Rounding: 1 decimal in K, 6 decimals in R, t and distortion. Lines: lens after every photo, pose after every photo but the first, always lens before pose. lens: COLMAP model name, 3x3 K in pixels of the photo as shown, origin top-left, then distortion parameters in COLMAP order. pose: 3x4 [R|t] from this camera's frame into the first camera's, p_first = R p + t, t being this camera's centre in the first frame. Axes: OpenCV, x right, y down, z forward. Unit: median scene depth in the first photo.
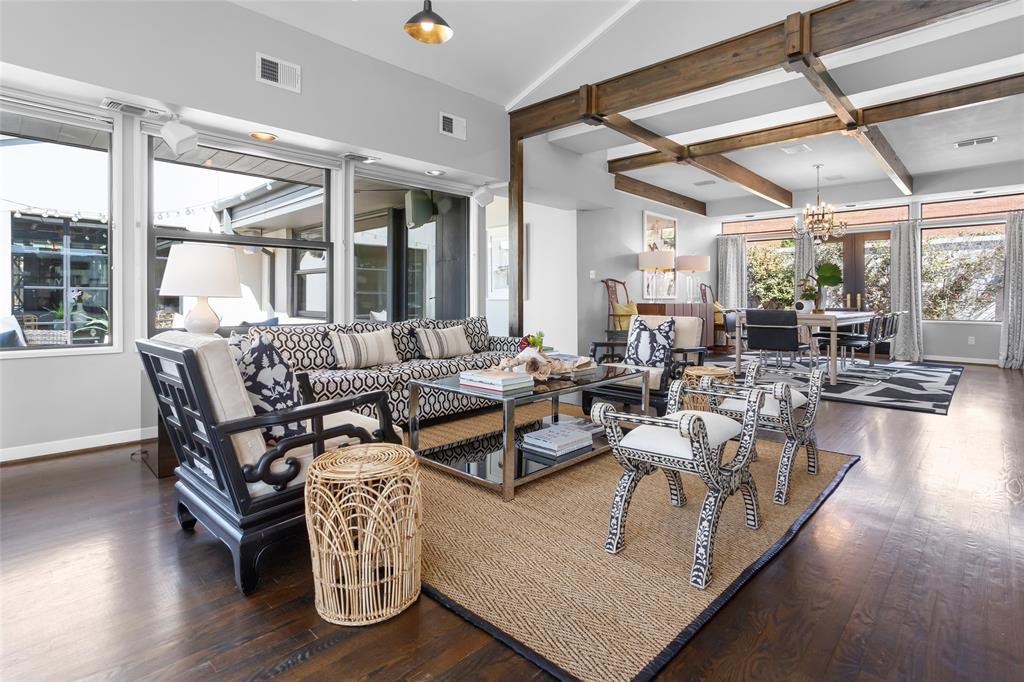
lens RADIAL K [[512.2, 0, 501.1], [0, 512.2, 303.0], [0, 0, 1]] dist [-0.054156, 0.035527]
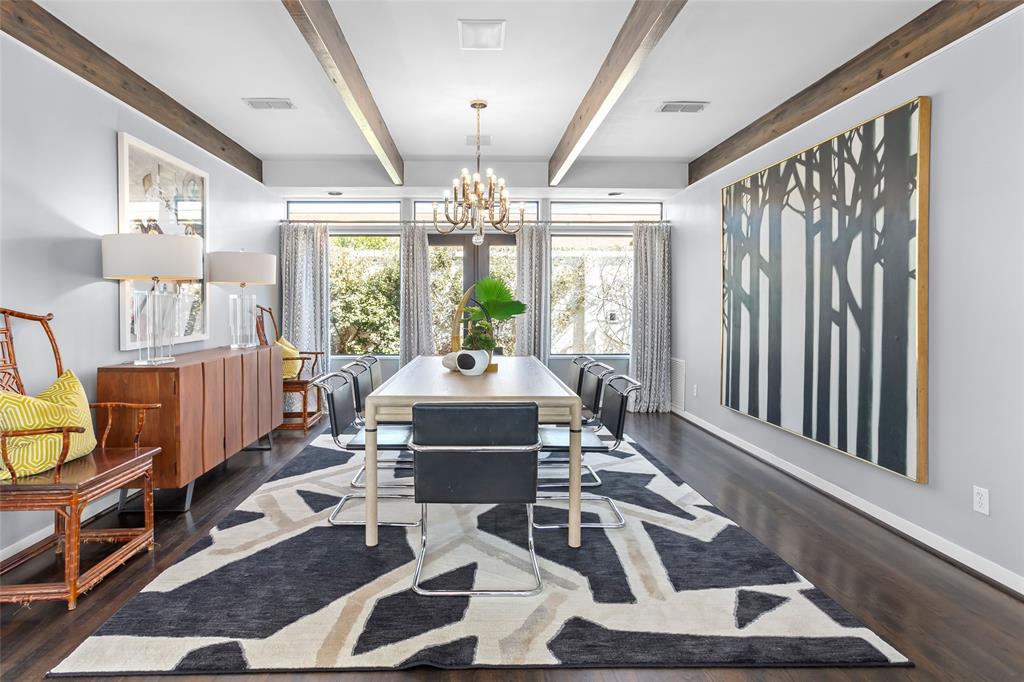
lens RADIAL K [[549.1, 0, 487.9], [0, 549.1, 312.5], [0, 0, 1]] dist [-0.057628, 0.045320]
pose [[0.690372, -0.015330, 0.723292, 0.193969], [0.011182, 0.999882, 0.010519, -0.045840], [-0.723368, 0.000826, 0.690462, 0.562184]]
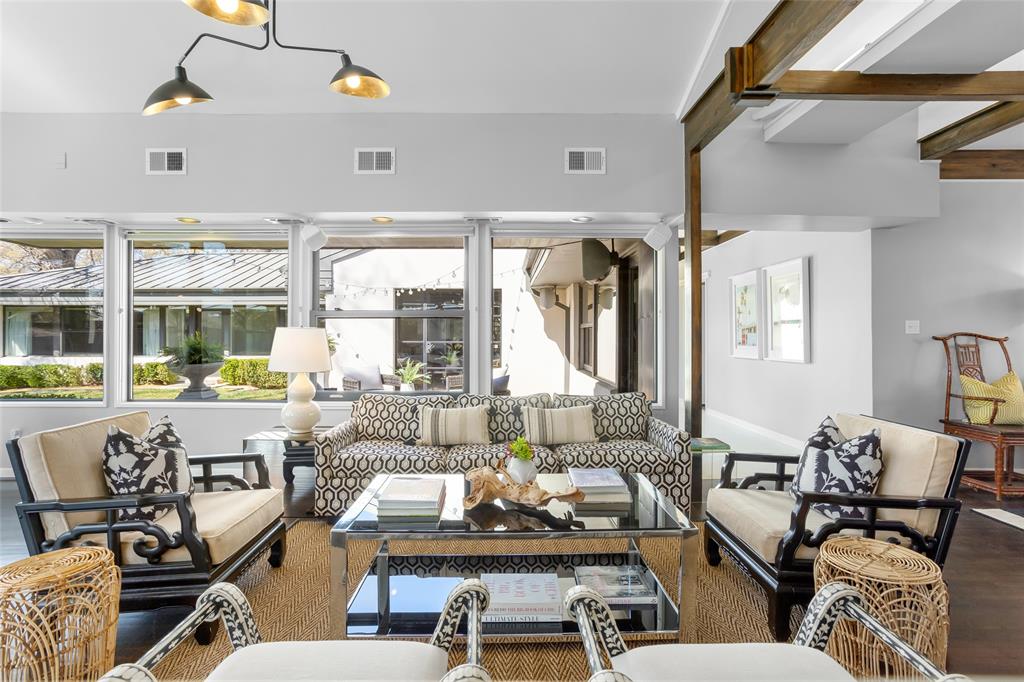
lens RADIAL K [[512.2, 0, 506.2], [0, 512.2, 337.8], [0, 0, 1]] dist [-0.052912, 0.035167]
pose [[0.706524, -0.000854, -0.707689, 0.260885], [-0.004940, 0.999969, -0.006139, -0.036815], [0.707672, 0.007834, 0.706498, 0.218235]]
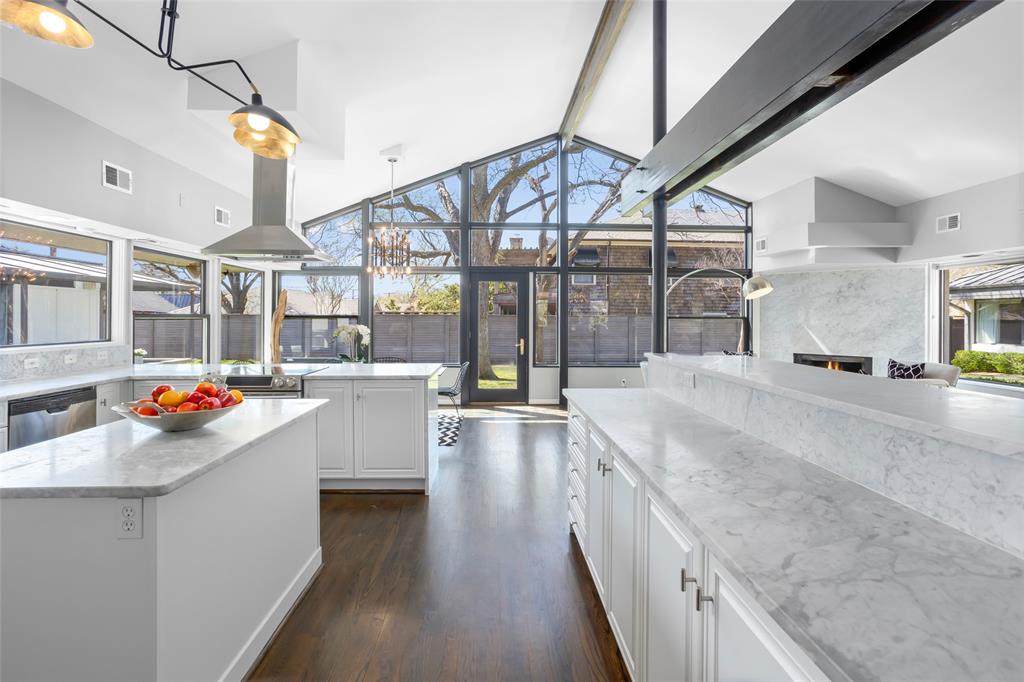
lens RADIAL K [[496.8, 0, 507.1], [0, 496.8, 316.2], [0, 0, 1]] dist [-0.053830, 0.034590]
pose [[-0.691192, -0.009143, -0.722613, 0.556283], [-0.015065, 0.999885, 0.001758, -0.061904], [0.722514, 0.012101, -0.691250, 0.209158]]
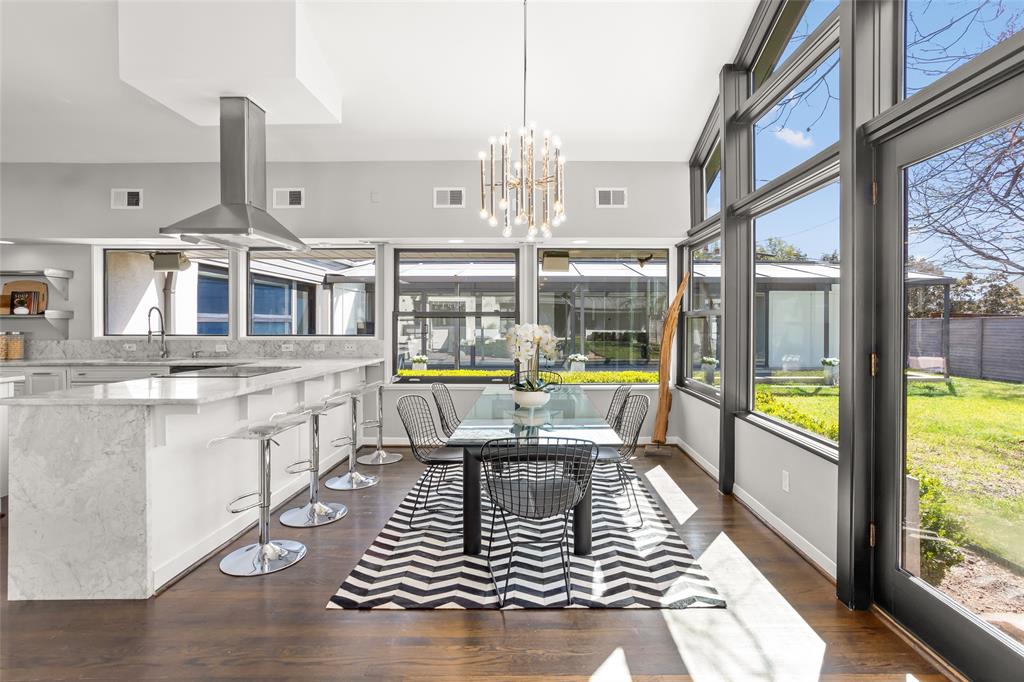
lens RADIAL K [[512.8, 0, 536.9], [0, 512.8, 334.0], [0, 0, 1]] dist [-0.044772, 0.025525]
pose [[-0.706814, -0.020194, 0.707111, -0.271343], [0.004162, 0.999456, 0.032704, -0.047157], [-0.707387, 0.026059, -0.706346, -0.246098]]
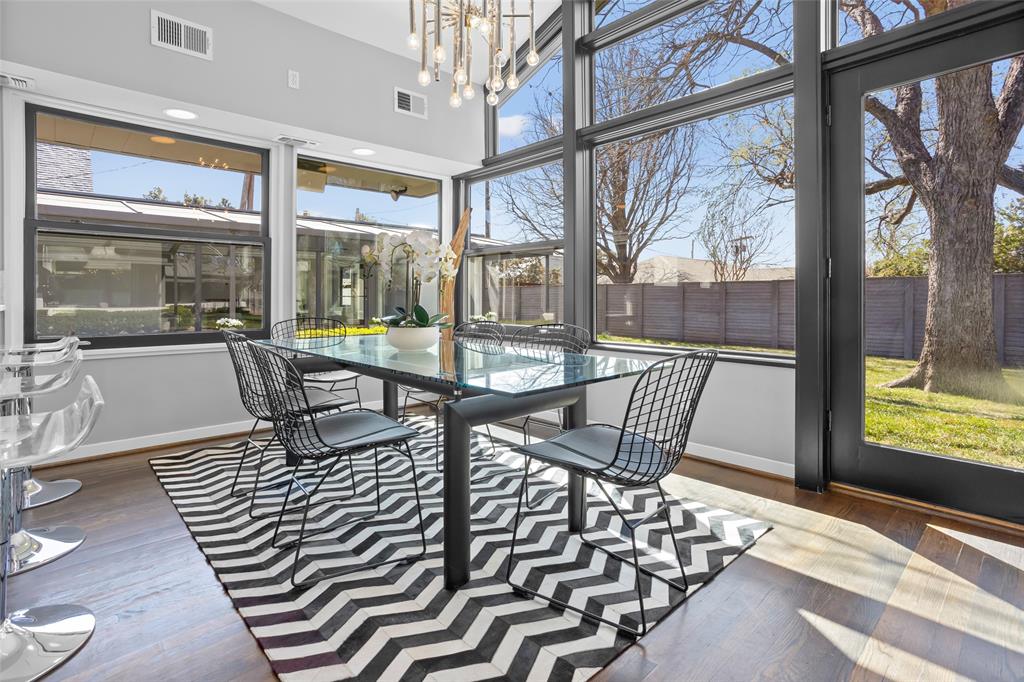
lens RADIAL K [[502.1, 0, 503.8], [0, 502.1, 303.7], [0, 0, 1]] dist [-0.052118, 0.033634]
pose [[-0.998667, -0.005084, 0.051368, 0.018678], [-0.003904, 0.999727, 0.023049, 0.001075], [-0.051471, 0.022818, -0.998414, -0.258039]]
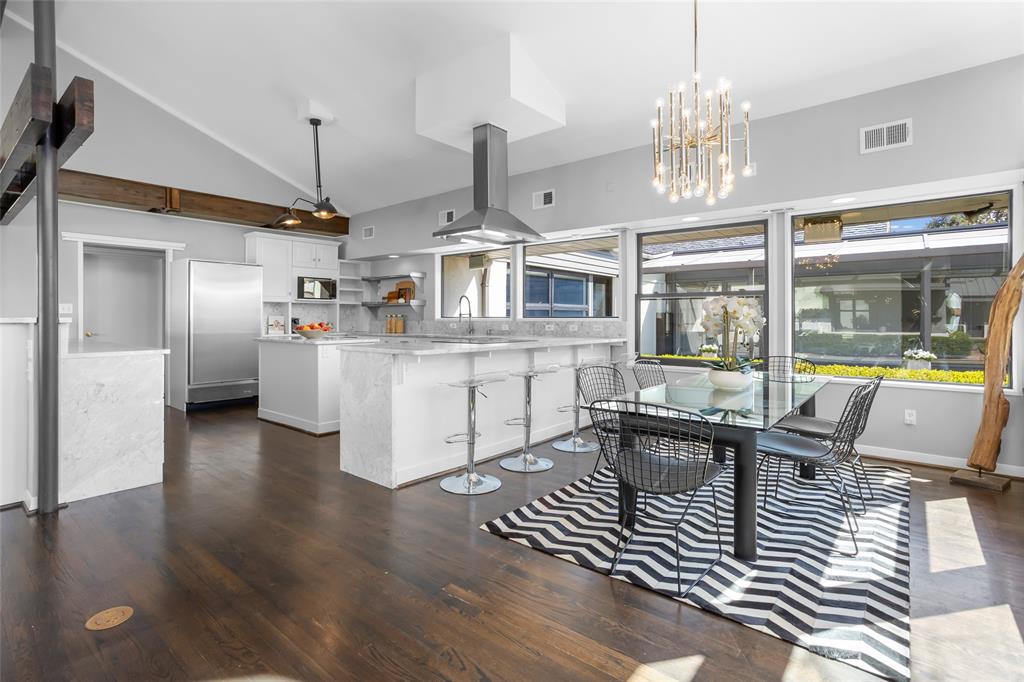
lens RADIAL K [[498.0, 0, 496.1], [0, 498.0, 322.5], [0, 0, 1]] dist [-0.050436, 0.032452]
pose [[-0.069974, -0.013620, 0.997456, -0.332563], [0.010378, 0.999843, 0.014381, -0.025666], [-0.997495, 0.011358, -0.069821, -0.364745]]
